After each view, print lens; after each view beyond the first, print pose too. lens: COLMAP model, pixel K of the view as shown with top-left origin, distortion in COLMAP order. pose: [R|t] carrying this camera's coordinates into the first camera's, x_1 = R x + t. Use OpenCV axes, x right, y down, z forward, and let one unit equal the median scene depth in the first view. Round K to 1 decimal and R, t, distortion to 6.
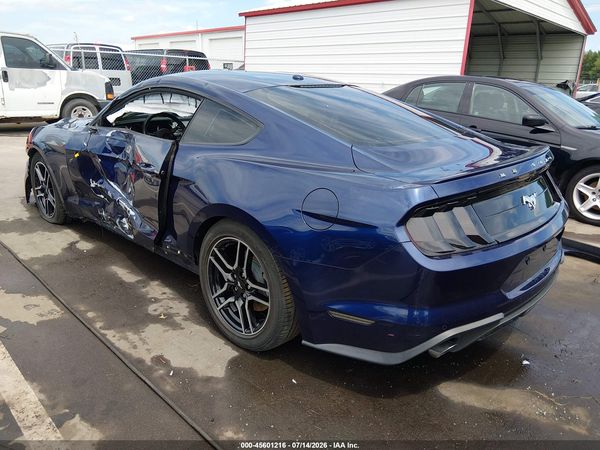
lens RADIAL K [[458.6, 0, 300.0], [0, 458.6, 225.0], [0, 0, 1]] dist [0.068532, -0.112447]
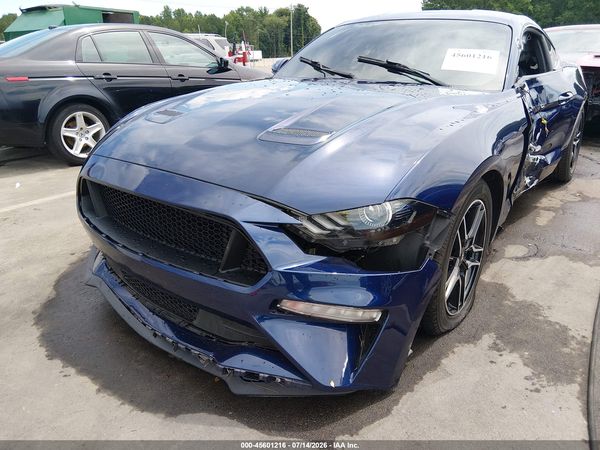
lens RADIAL K [[458.6, 0, 300.0], [0, 458.6, 225.0], [0, 0, 1]] dist [0.068532, -0.112447]
pose [[-0.125964, -0.387616, 0.913174, -1.235507], [0.313404, 0.857814, 0.407349, -0.457607], [-0.941228, 0.337504, 0.013427, 1.483609]]
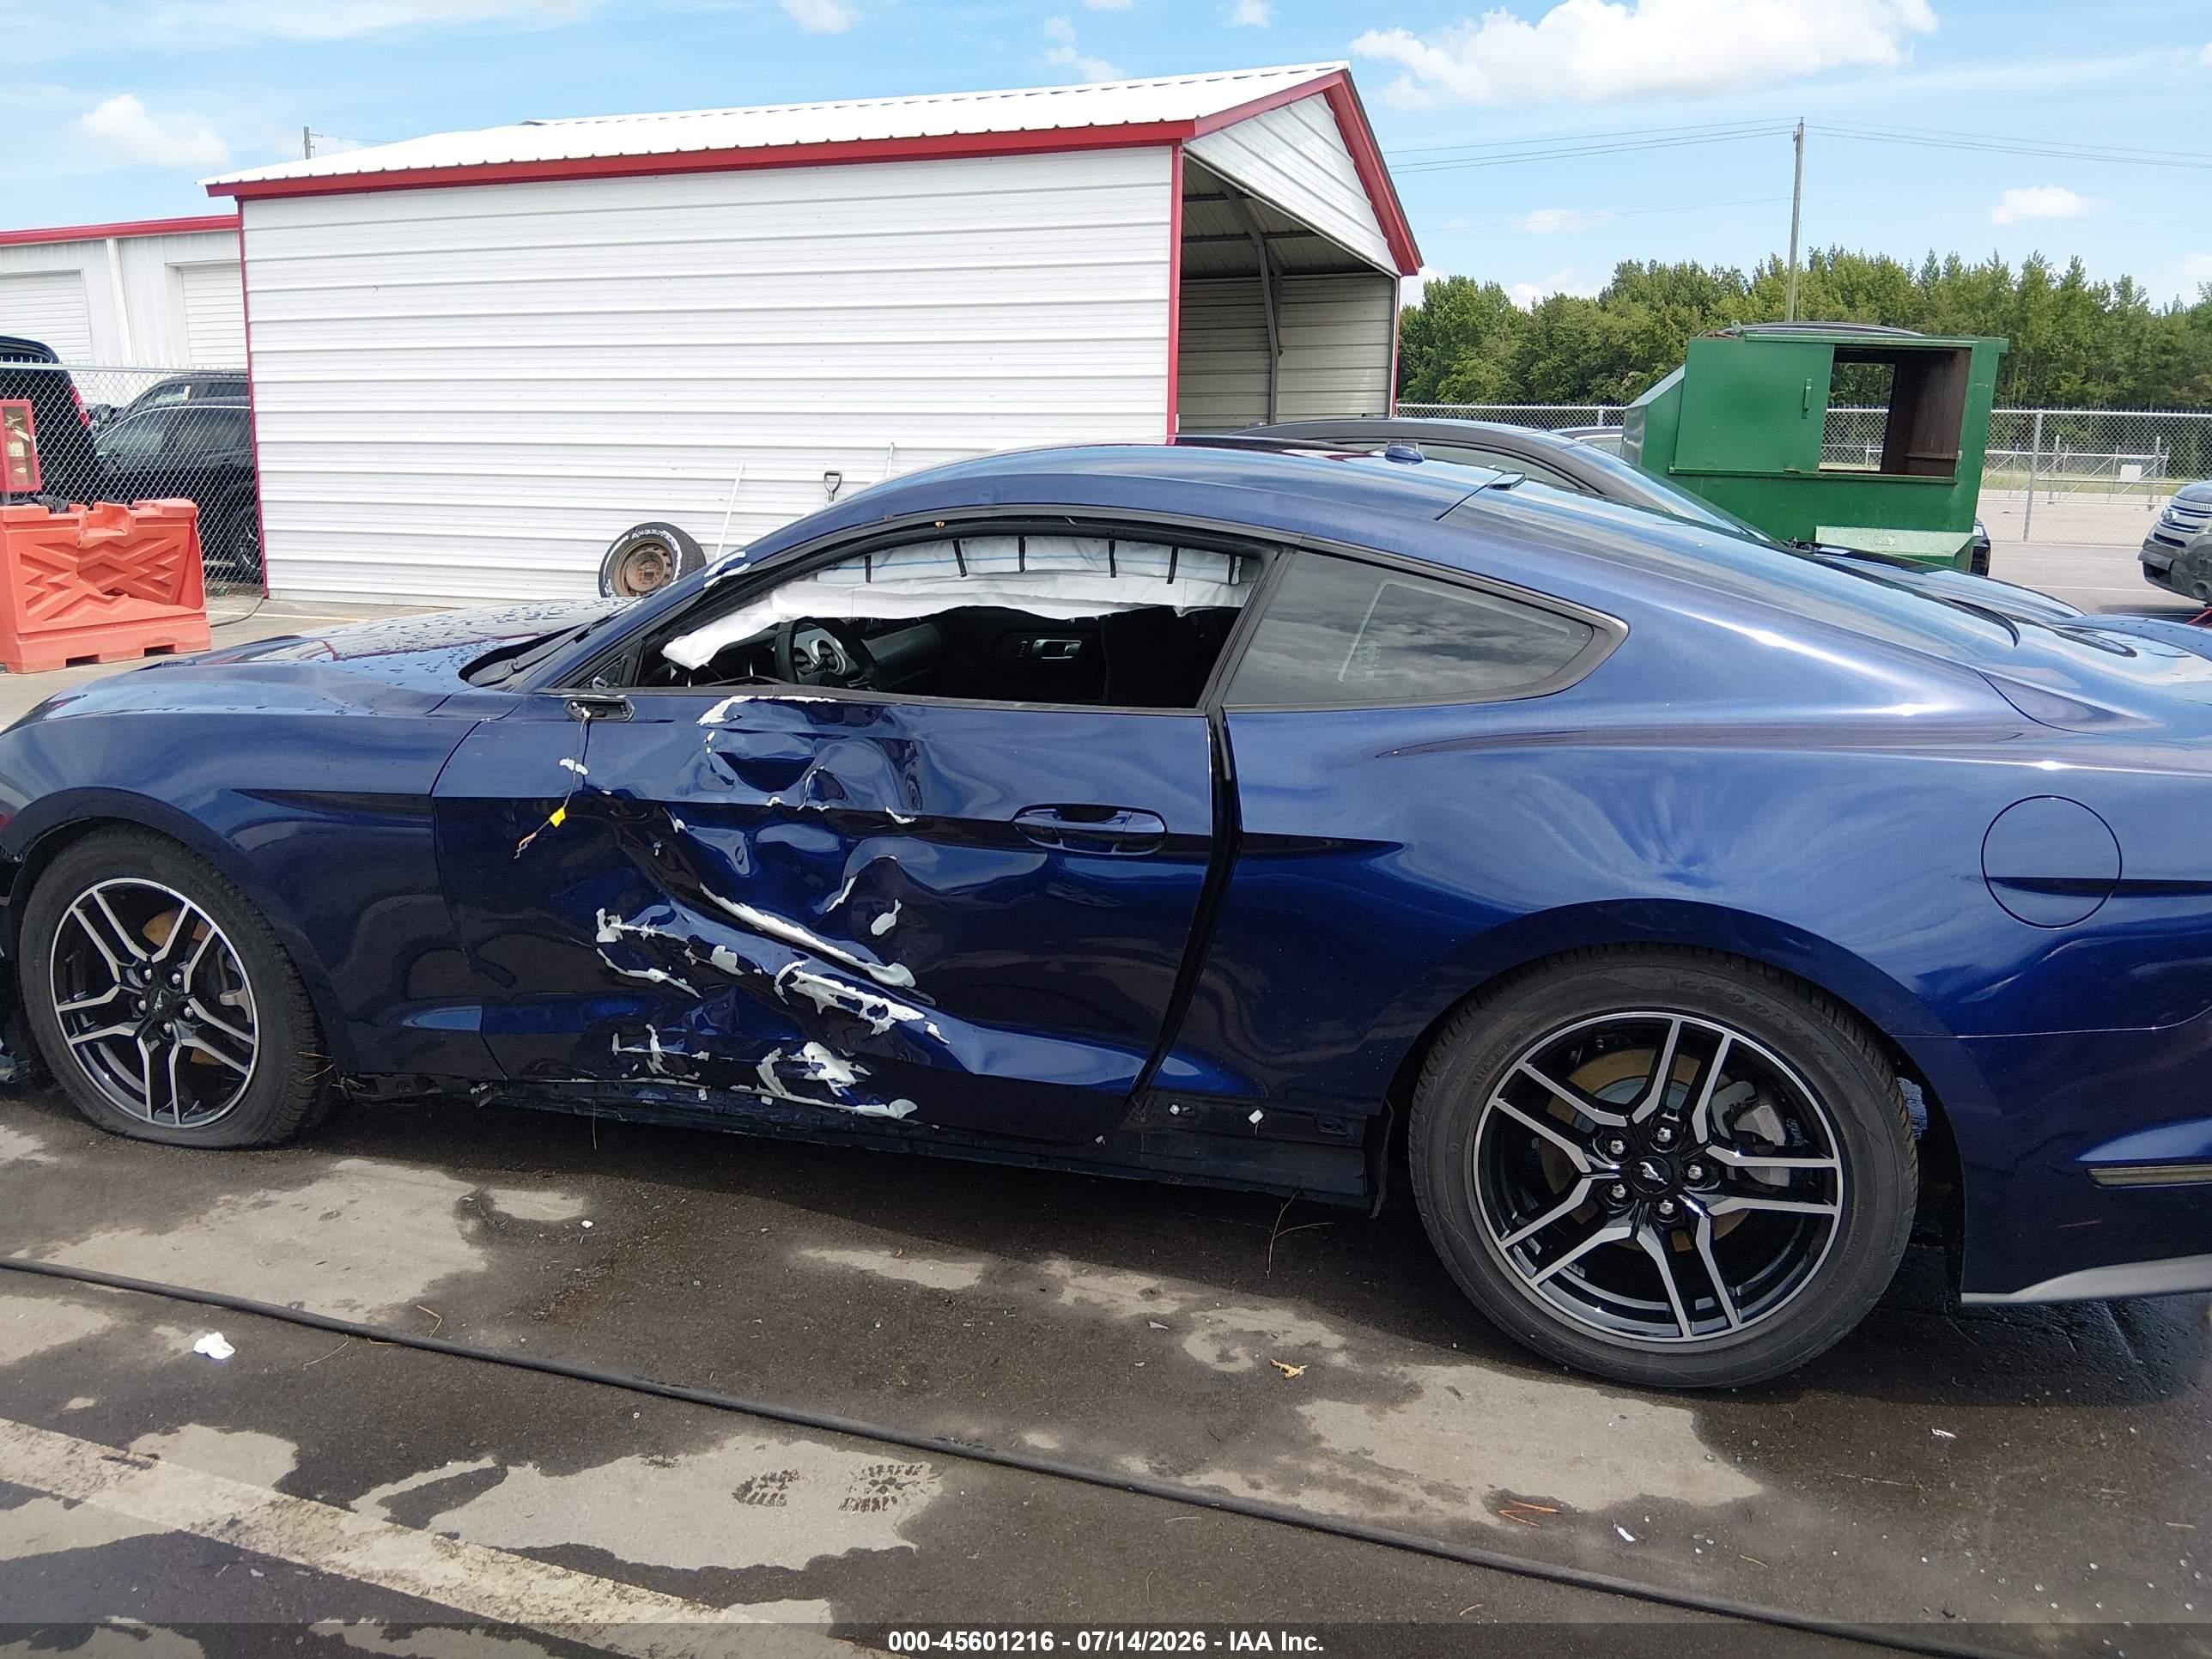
lens RADIAL K [[1674.7, 0, 1113.8], [0, 1674.7, 829.6], [0, 0, 1]] dist [0.108273, -0.182092]
pose [[0.890683, -0.134617, 0.434237, -0.630420], [0.163178, 0.986171, -0.028980, -0.077684], [-0.424330, 0.096670, 0.900333, 0.118064]]
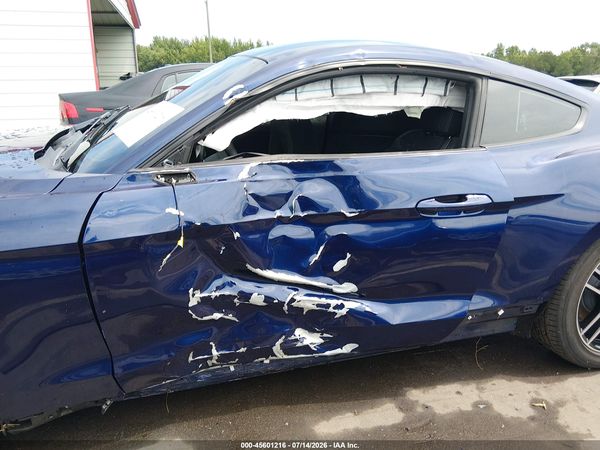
lens RADIAL K [[458.6, 0, 300.0], [0, 458.6, 225.0], [0, 0, 1]] dist [0.068532, -0.112447]
pose [[0.504703, -0.280937, 0.816303, -0.782080], [0.275587, 0.948525, 0.156053, -0.207413], [-0.818124, 0.146202, 0.556145, 0.723669]]
